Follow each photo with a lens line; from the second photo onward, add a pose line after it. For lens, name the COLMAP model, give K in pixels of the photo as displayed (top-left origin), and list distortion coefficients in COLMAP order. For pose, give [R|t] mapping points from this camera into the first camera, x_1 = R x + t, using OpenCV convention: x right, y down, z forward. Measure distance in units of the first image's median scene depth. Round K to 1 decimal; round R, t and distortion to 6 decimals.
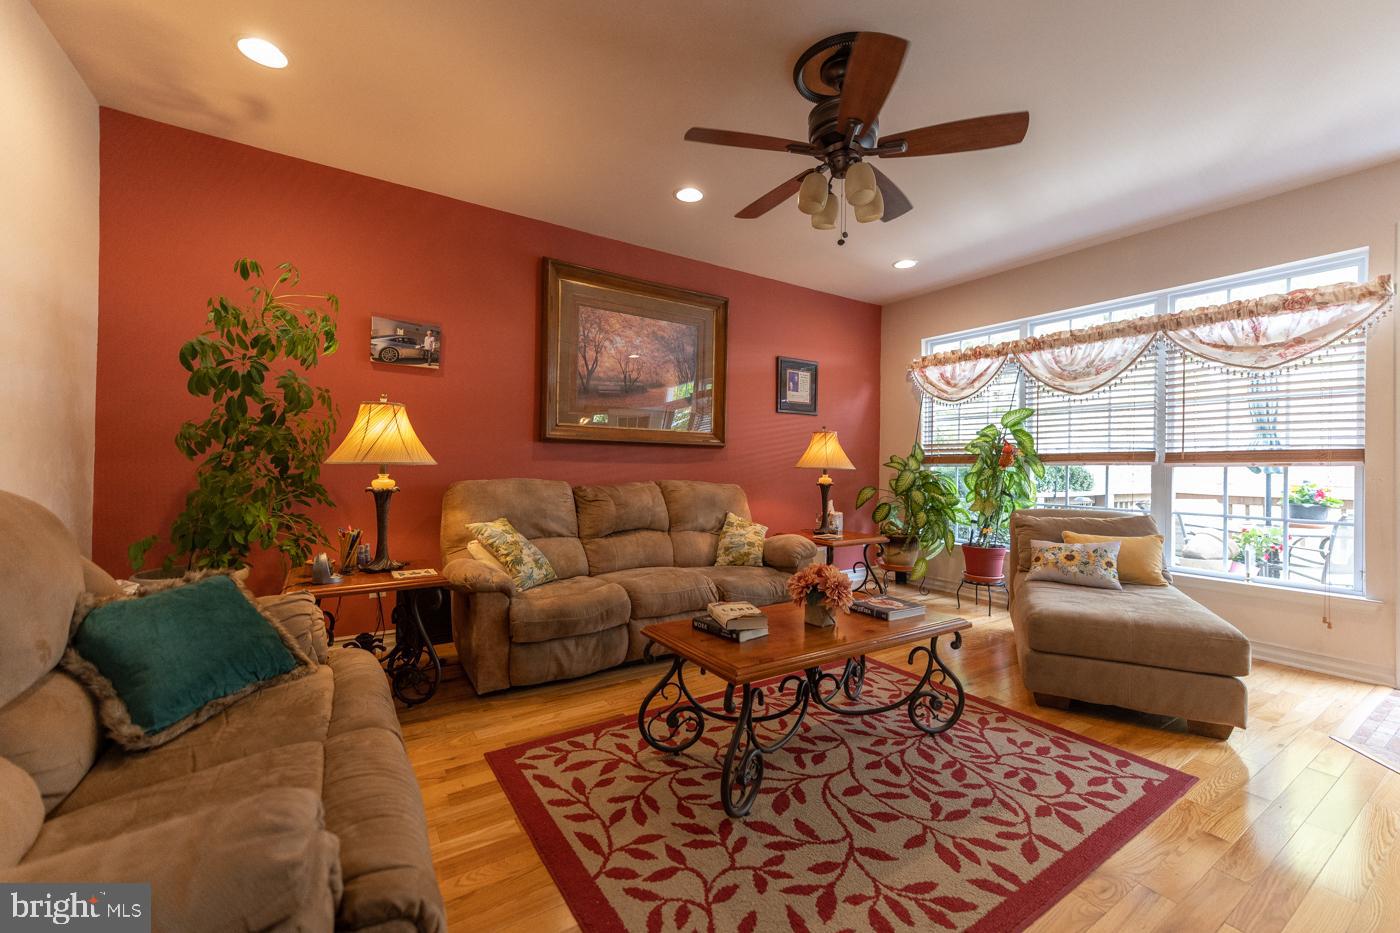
lens RADIAL K [[562.7, 0, 703.5], [0, 562.7, 462.4], [0, 0, 1]] dist [0.008413, -0.000594]
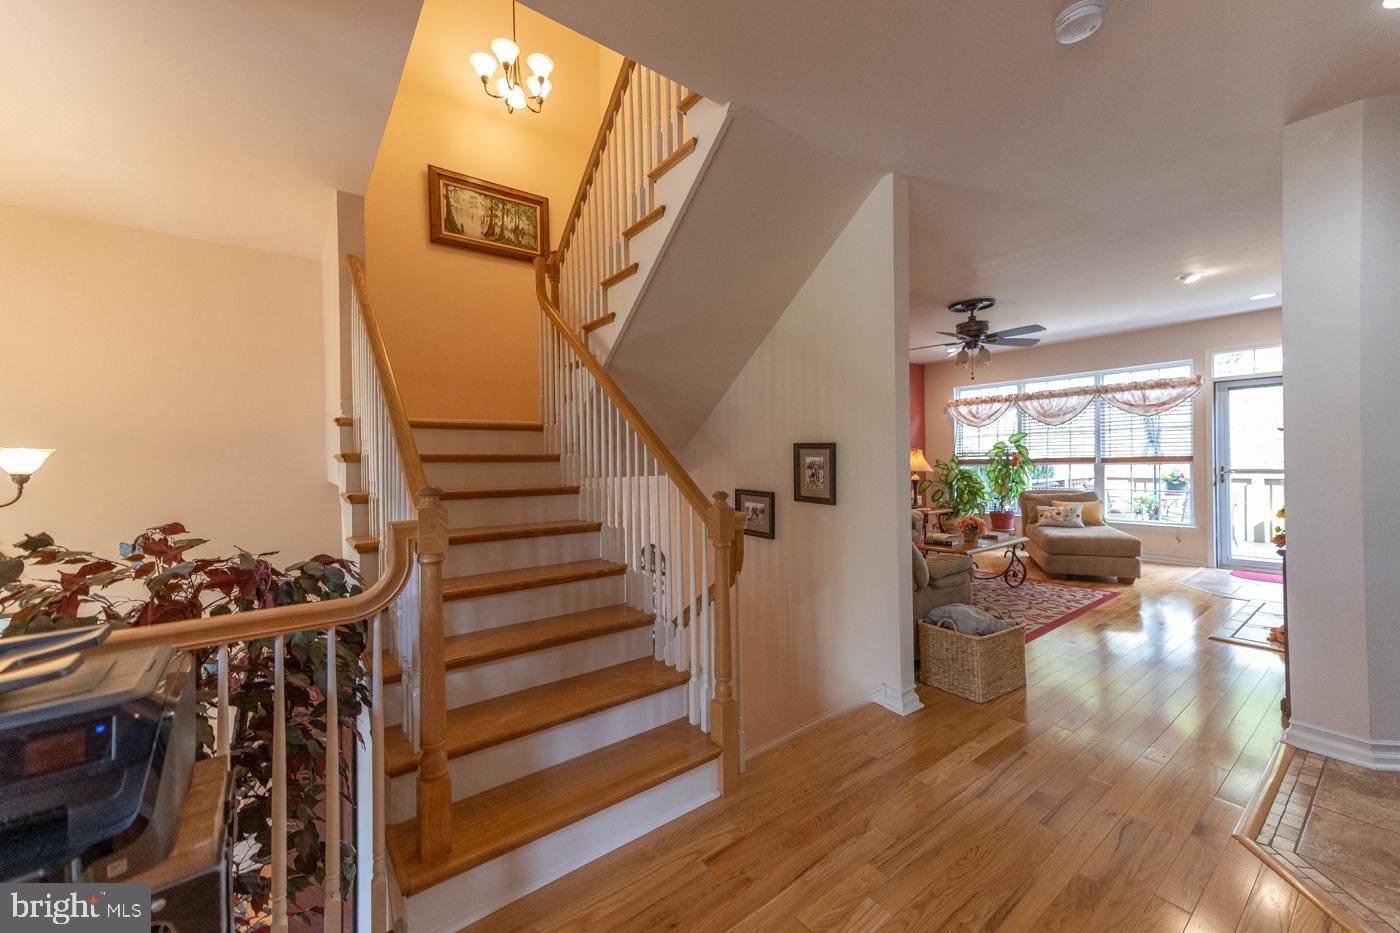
lens RADIAL K [[543.8, 0, 688.9], [0, 543.8, 461.1], [0, 0, 1]] dist [0.003382, 0.000230]
pose [[0.997822, -0.031822, 0.057783, -0.615612], [0.031143, 0.999435, 0.012624, -0.066798], [-0.058152, -0.010797, 0.998249, -0.683750]]
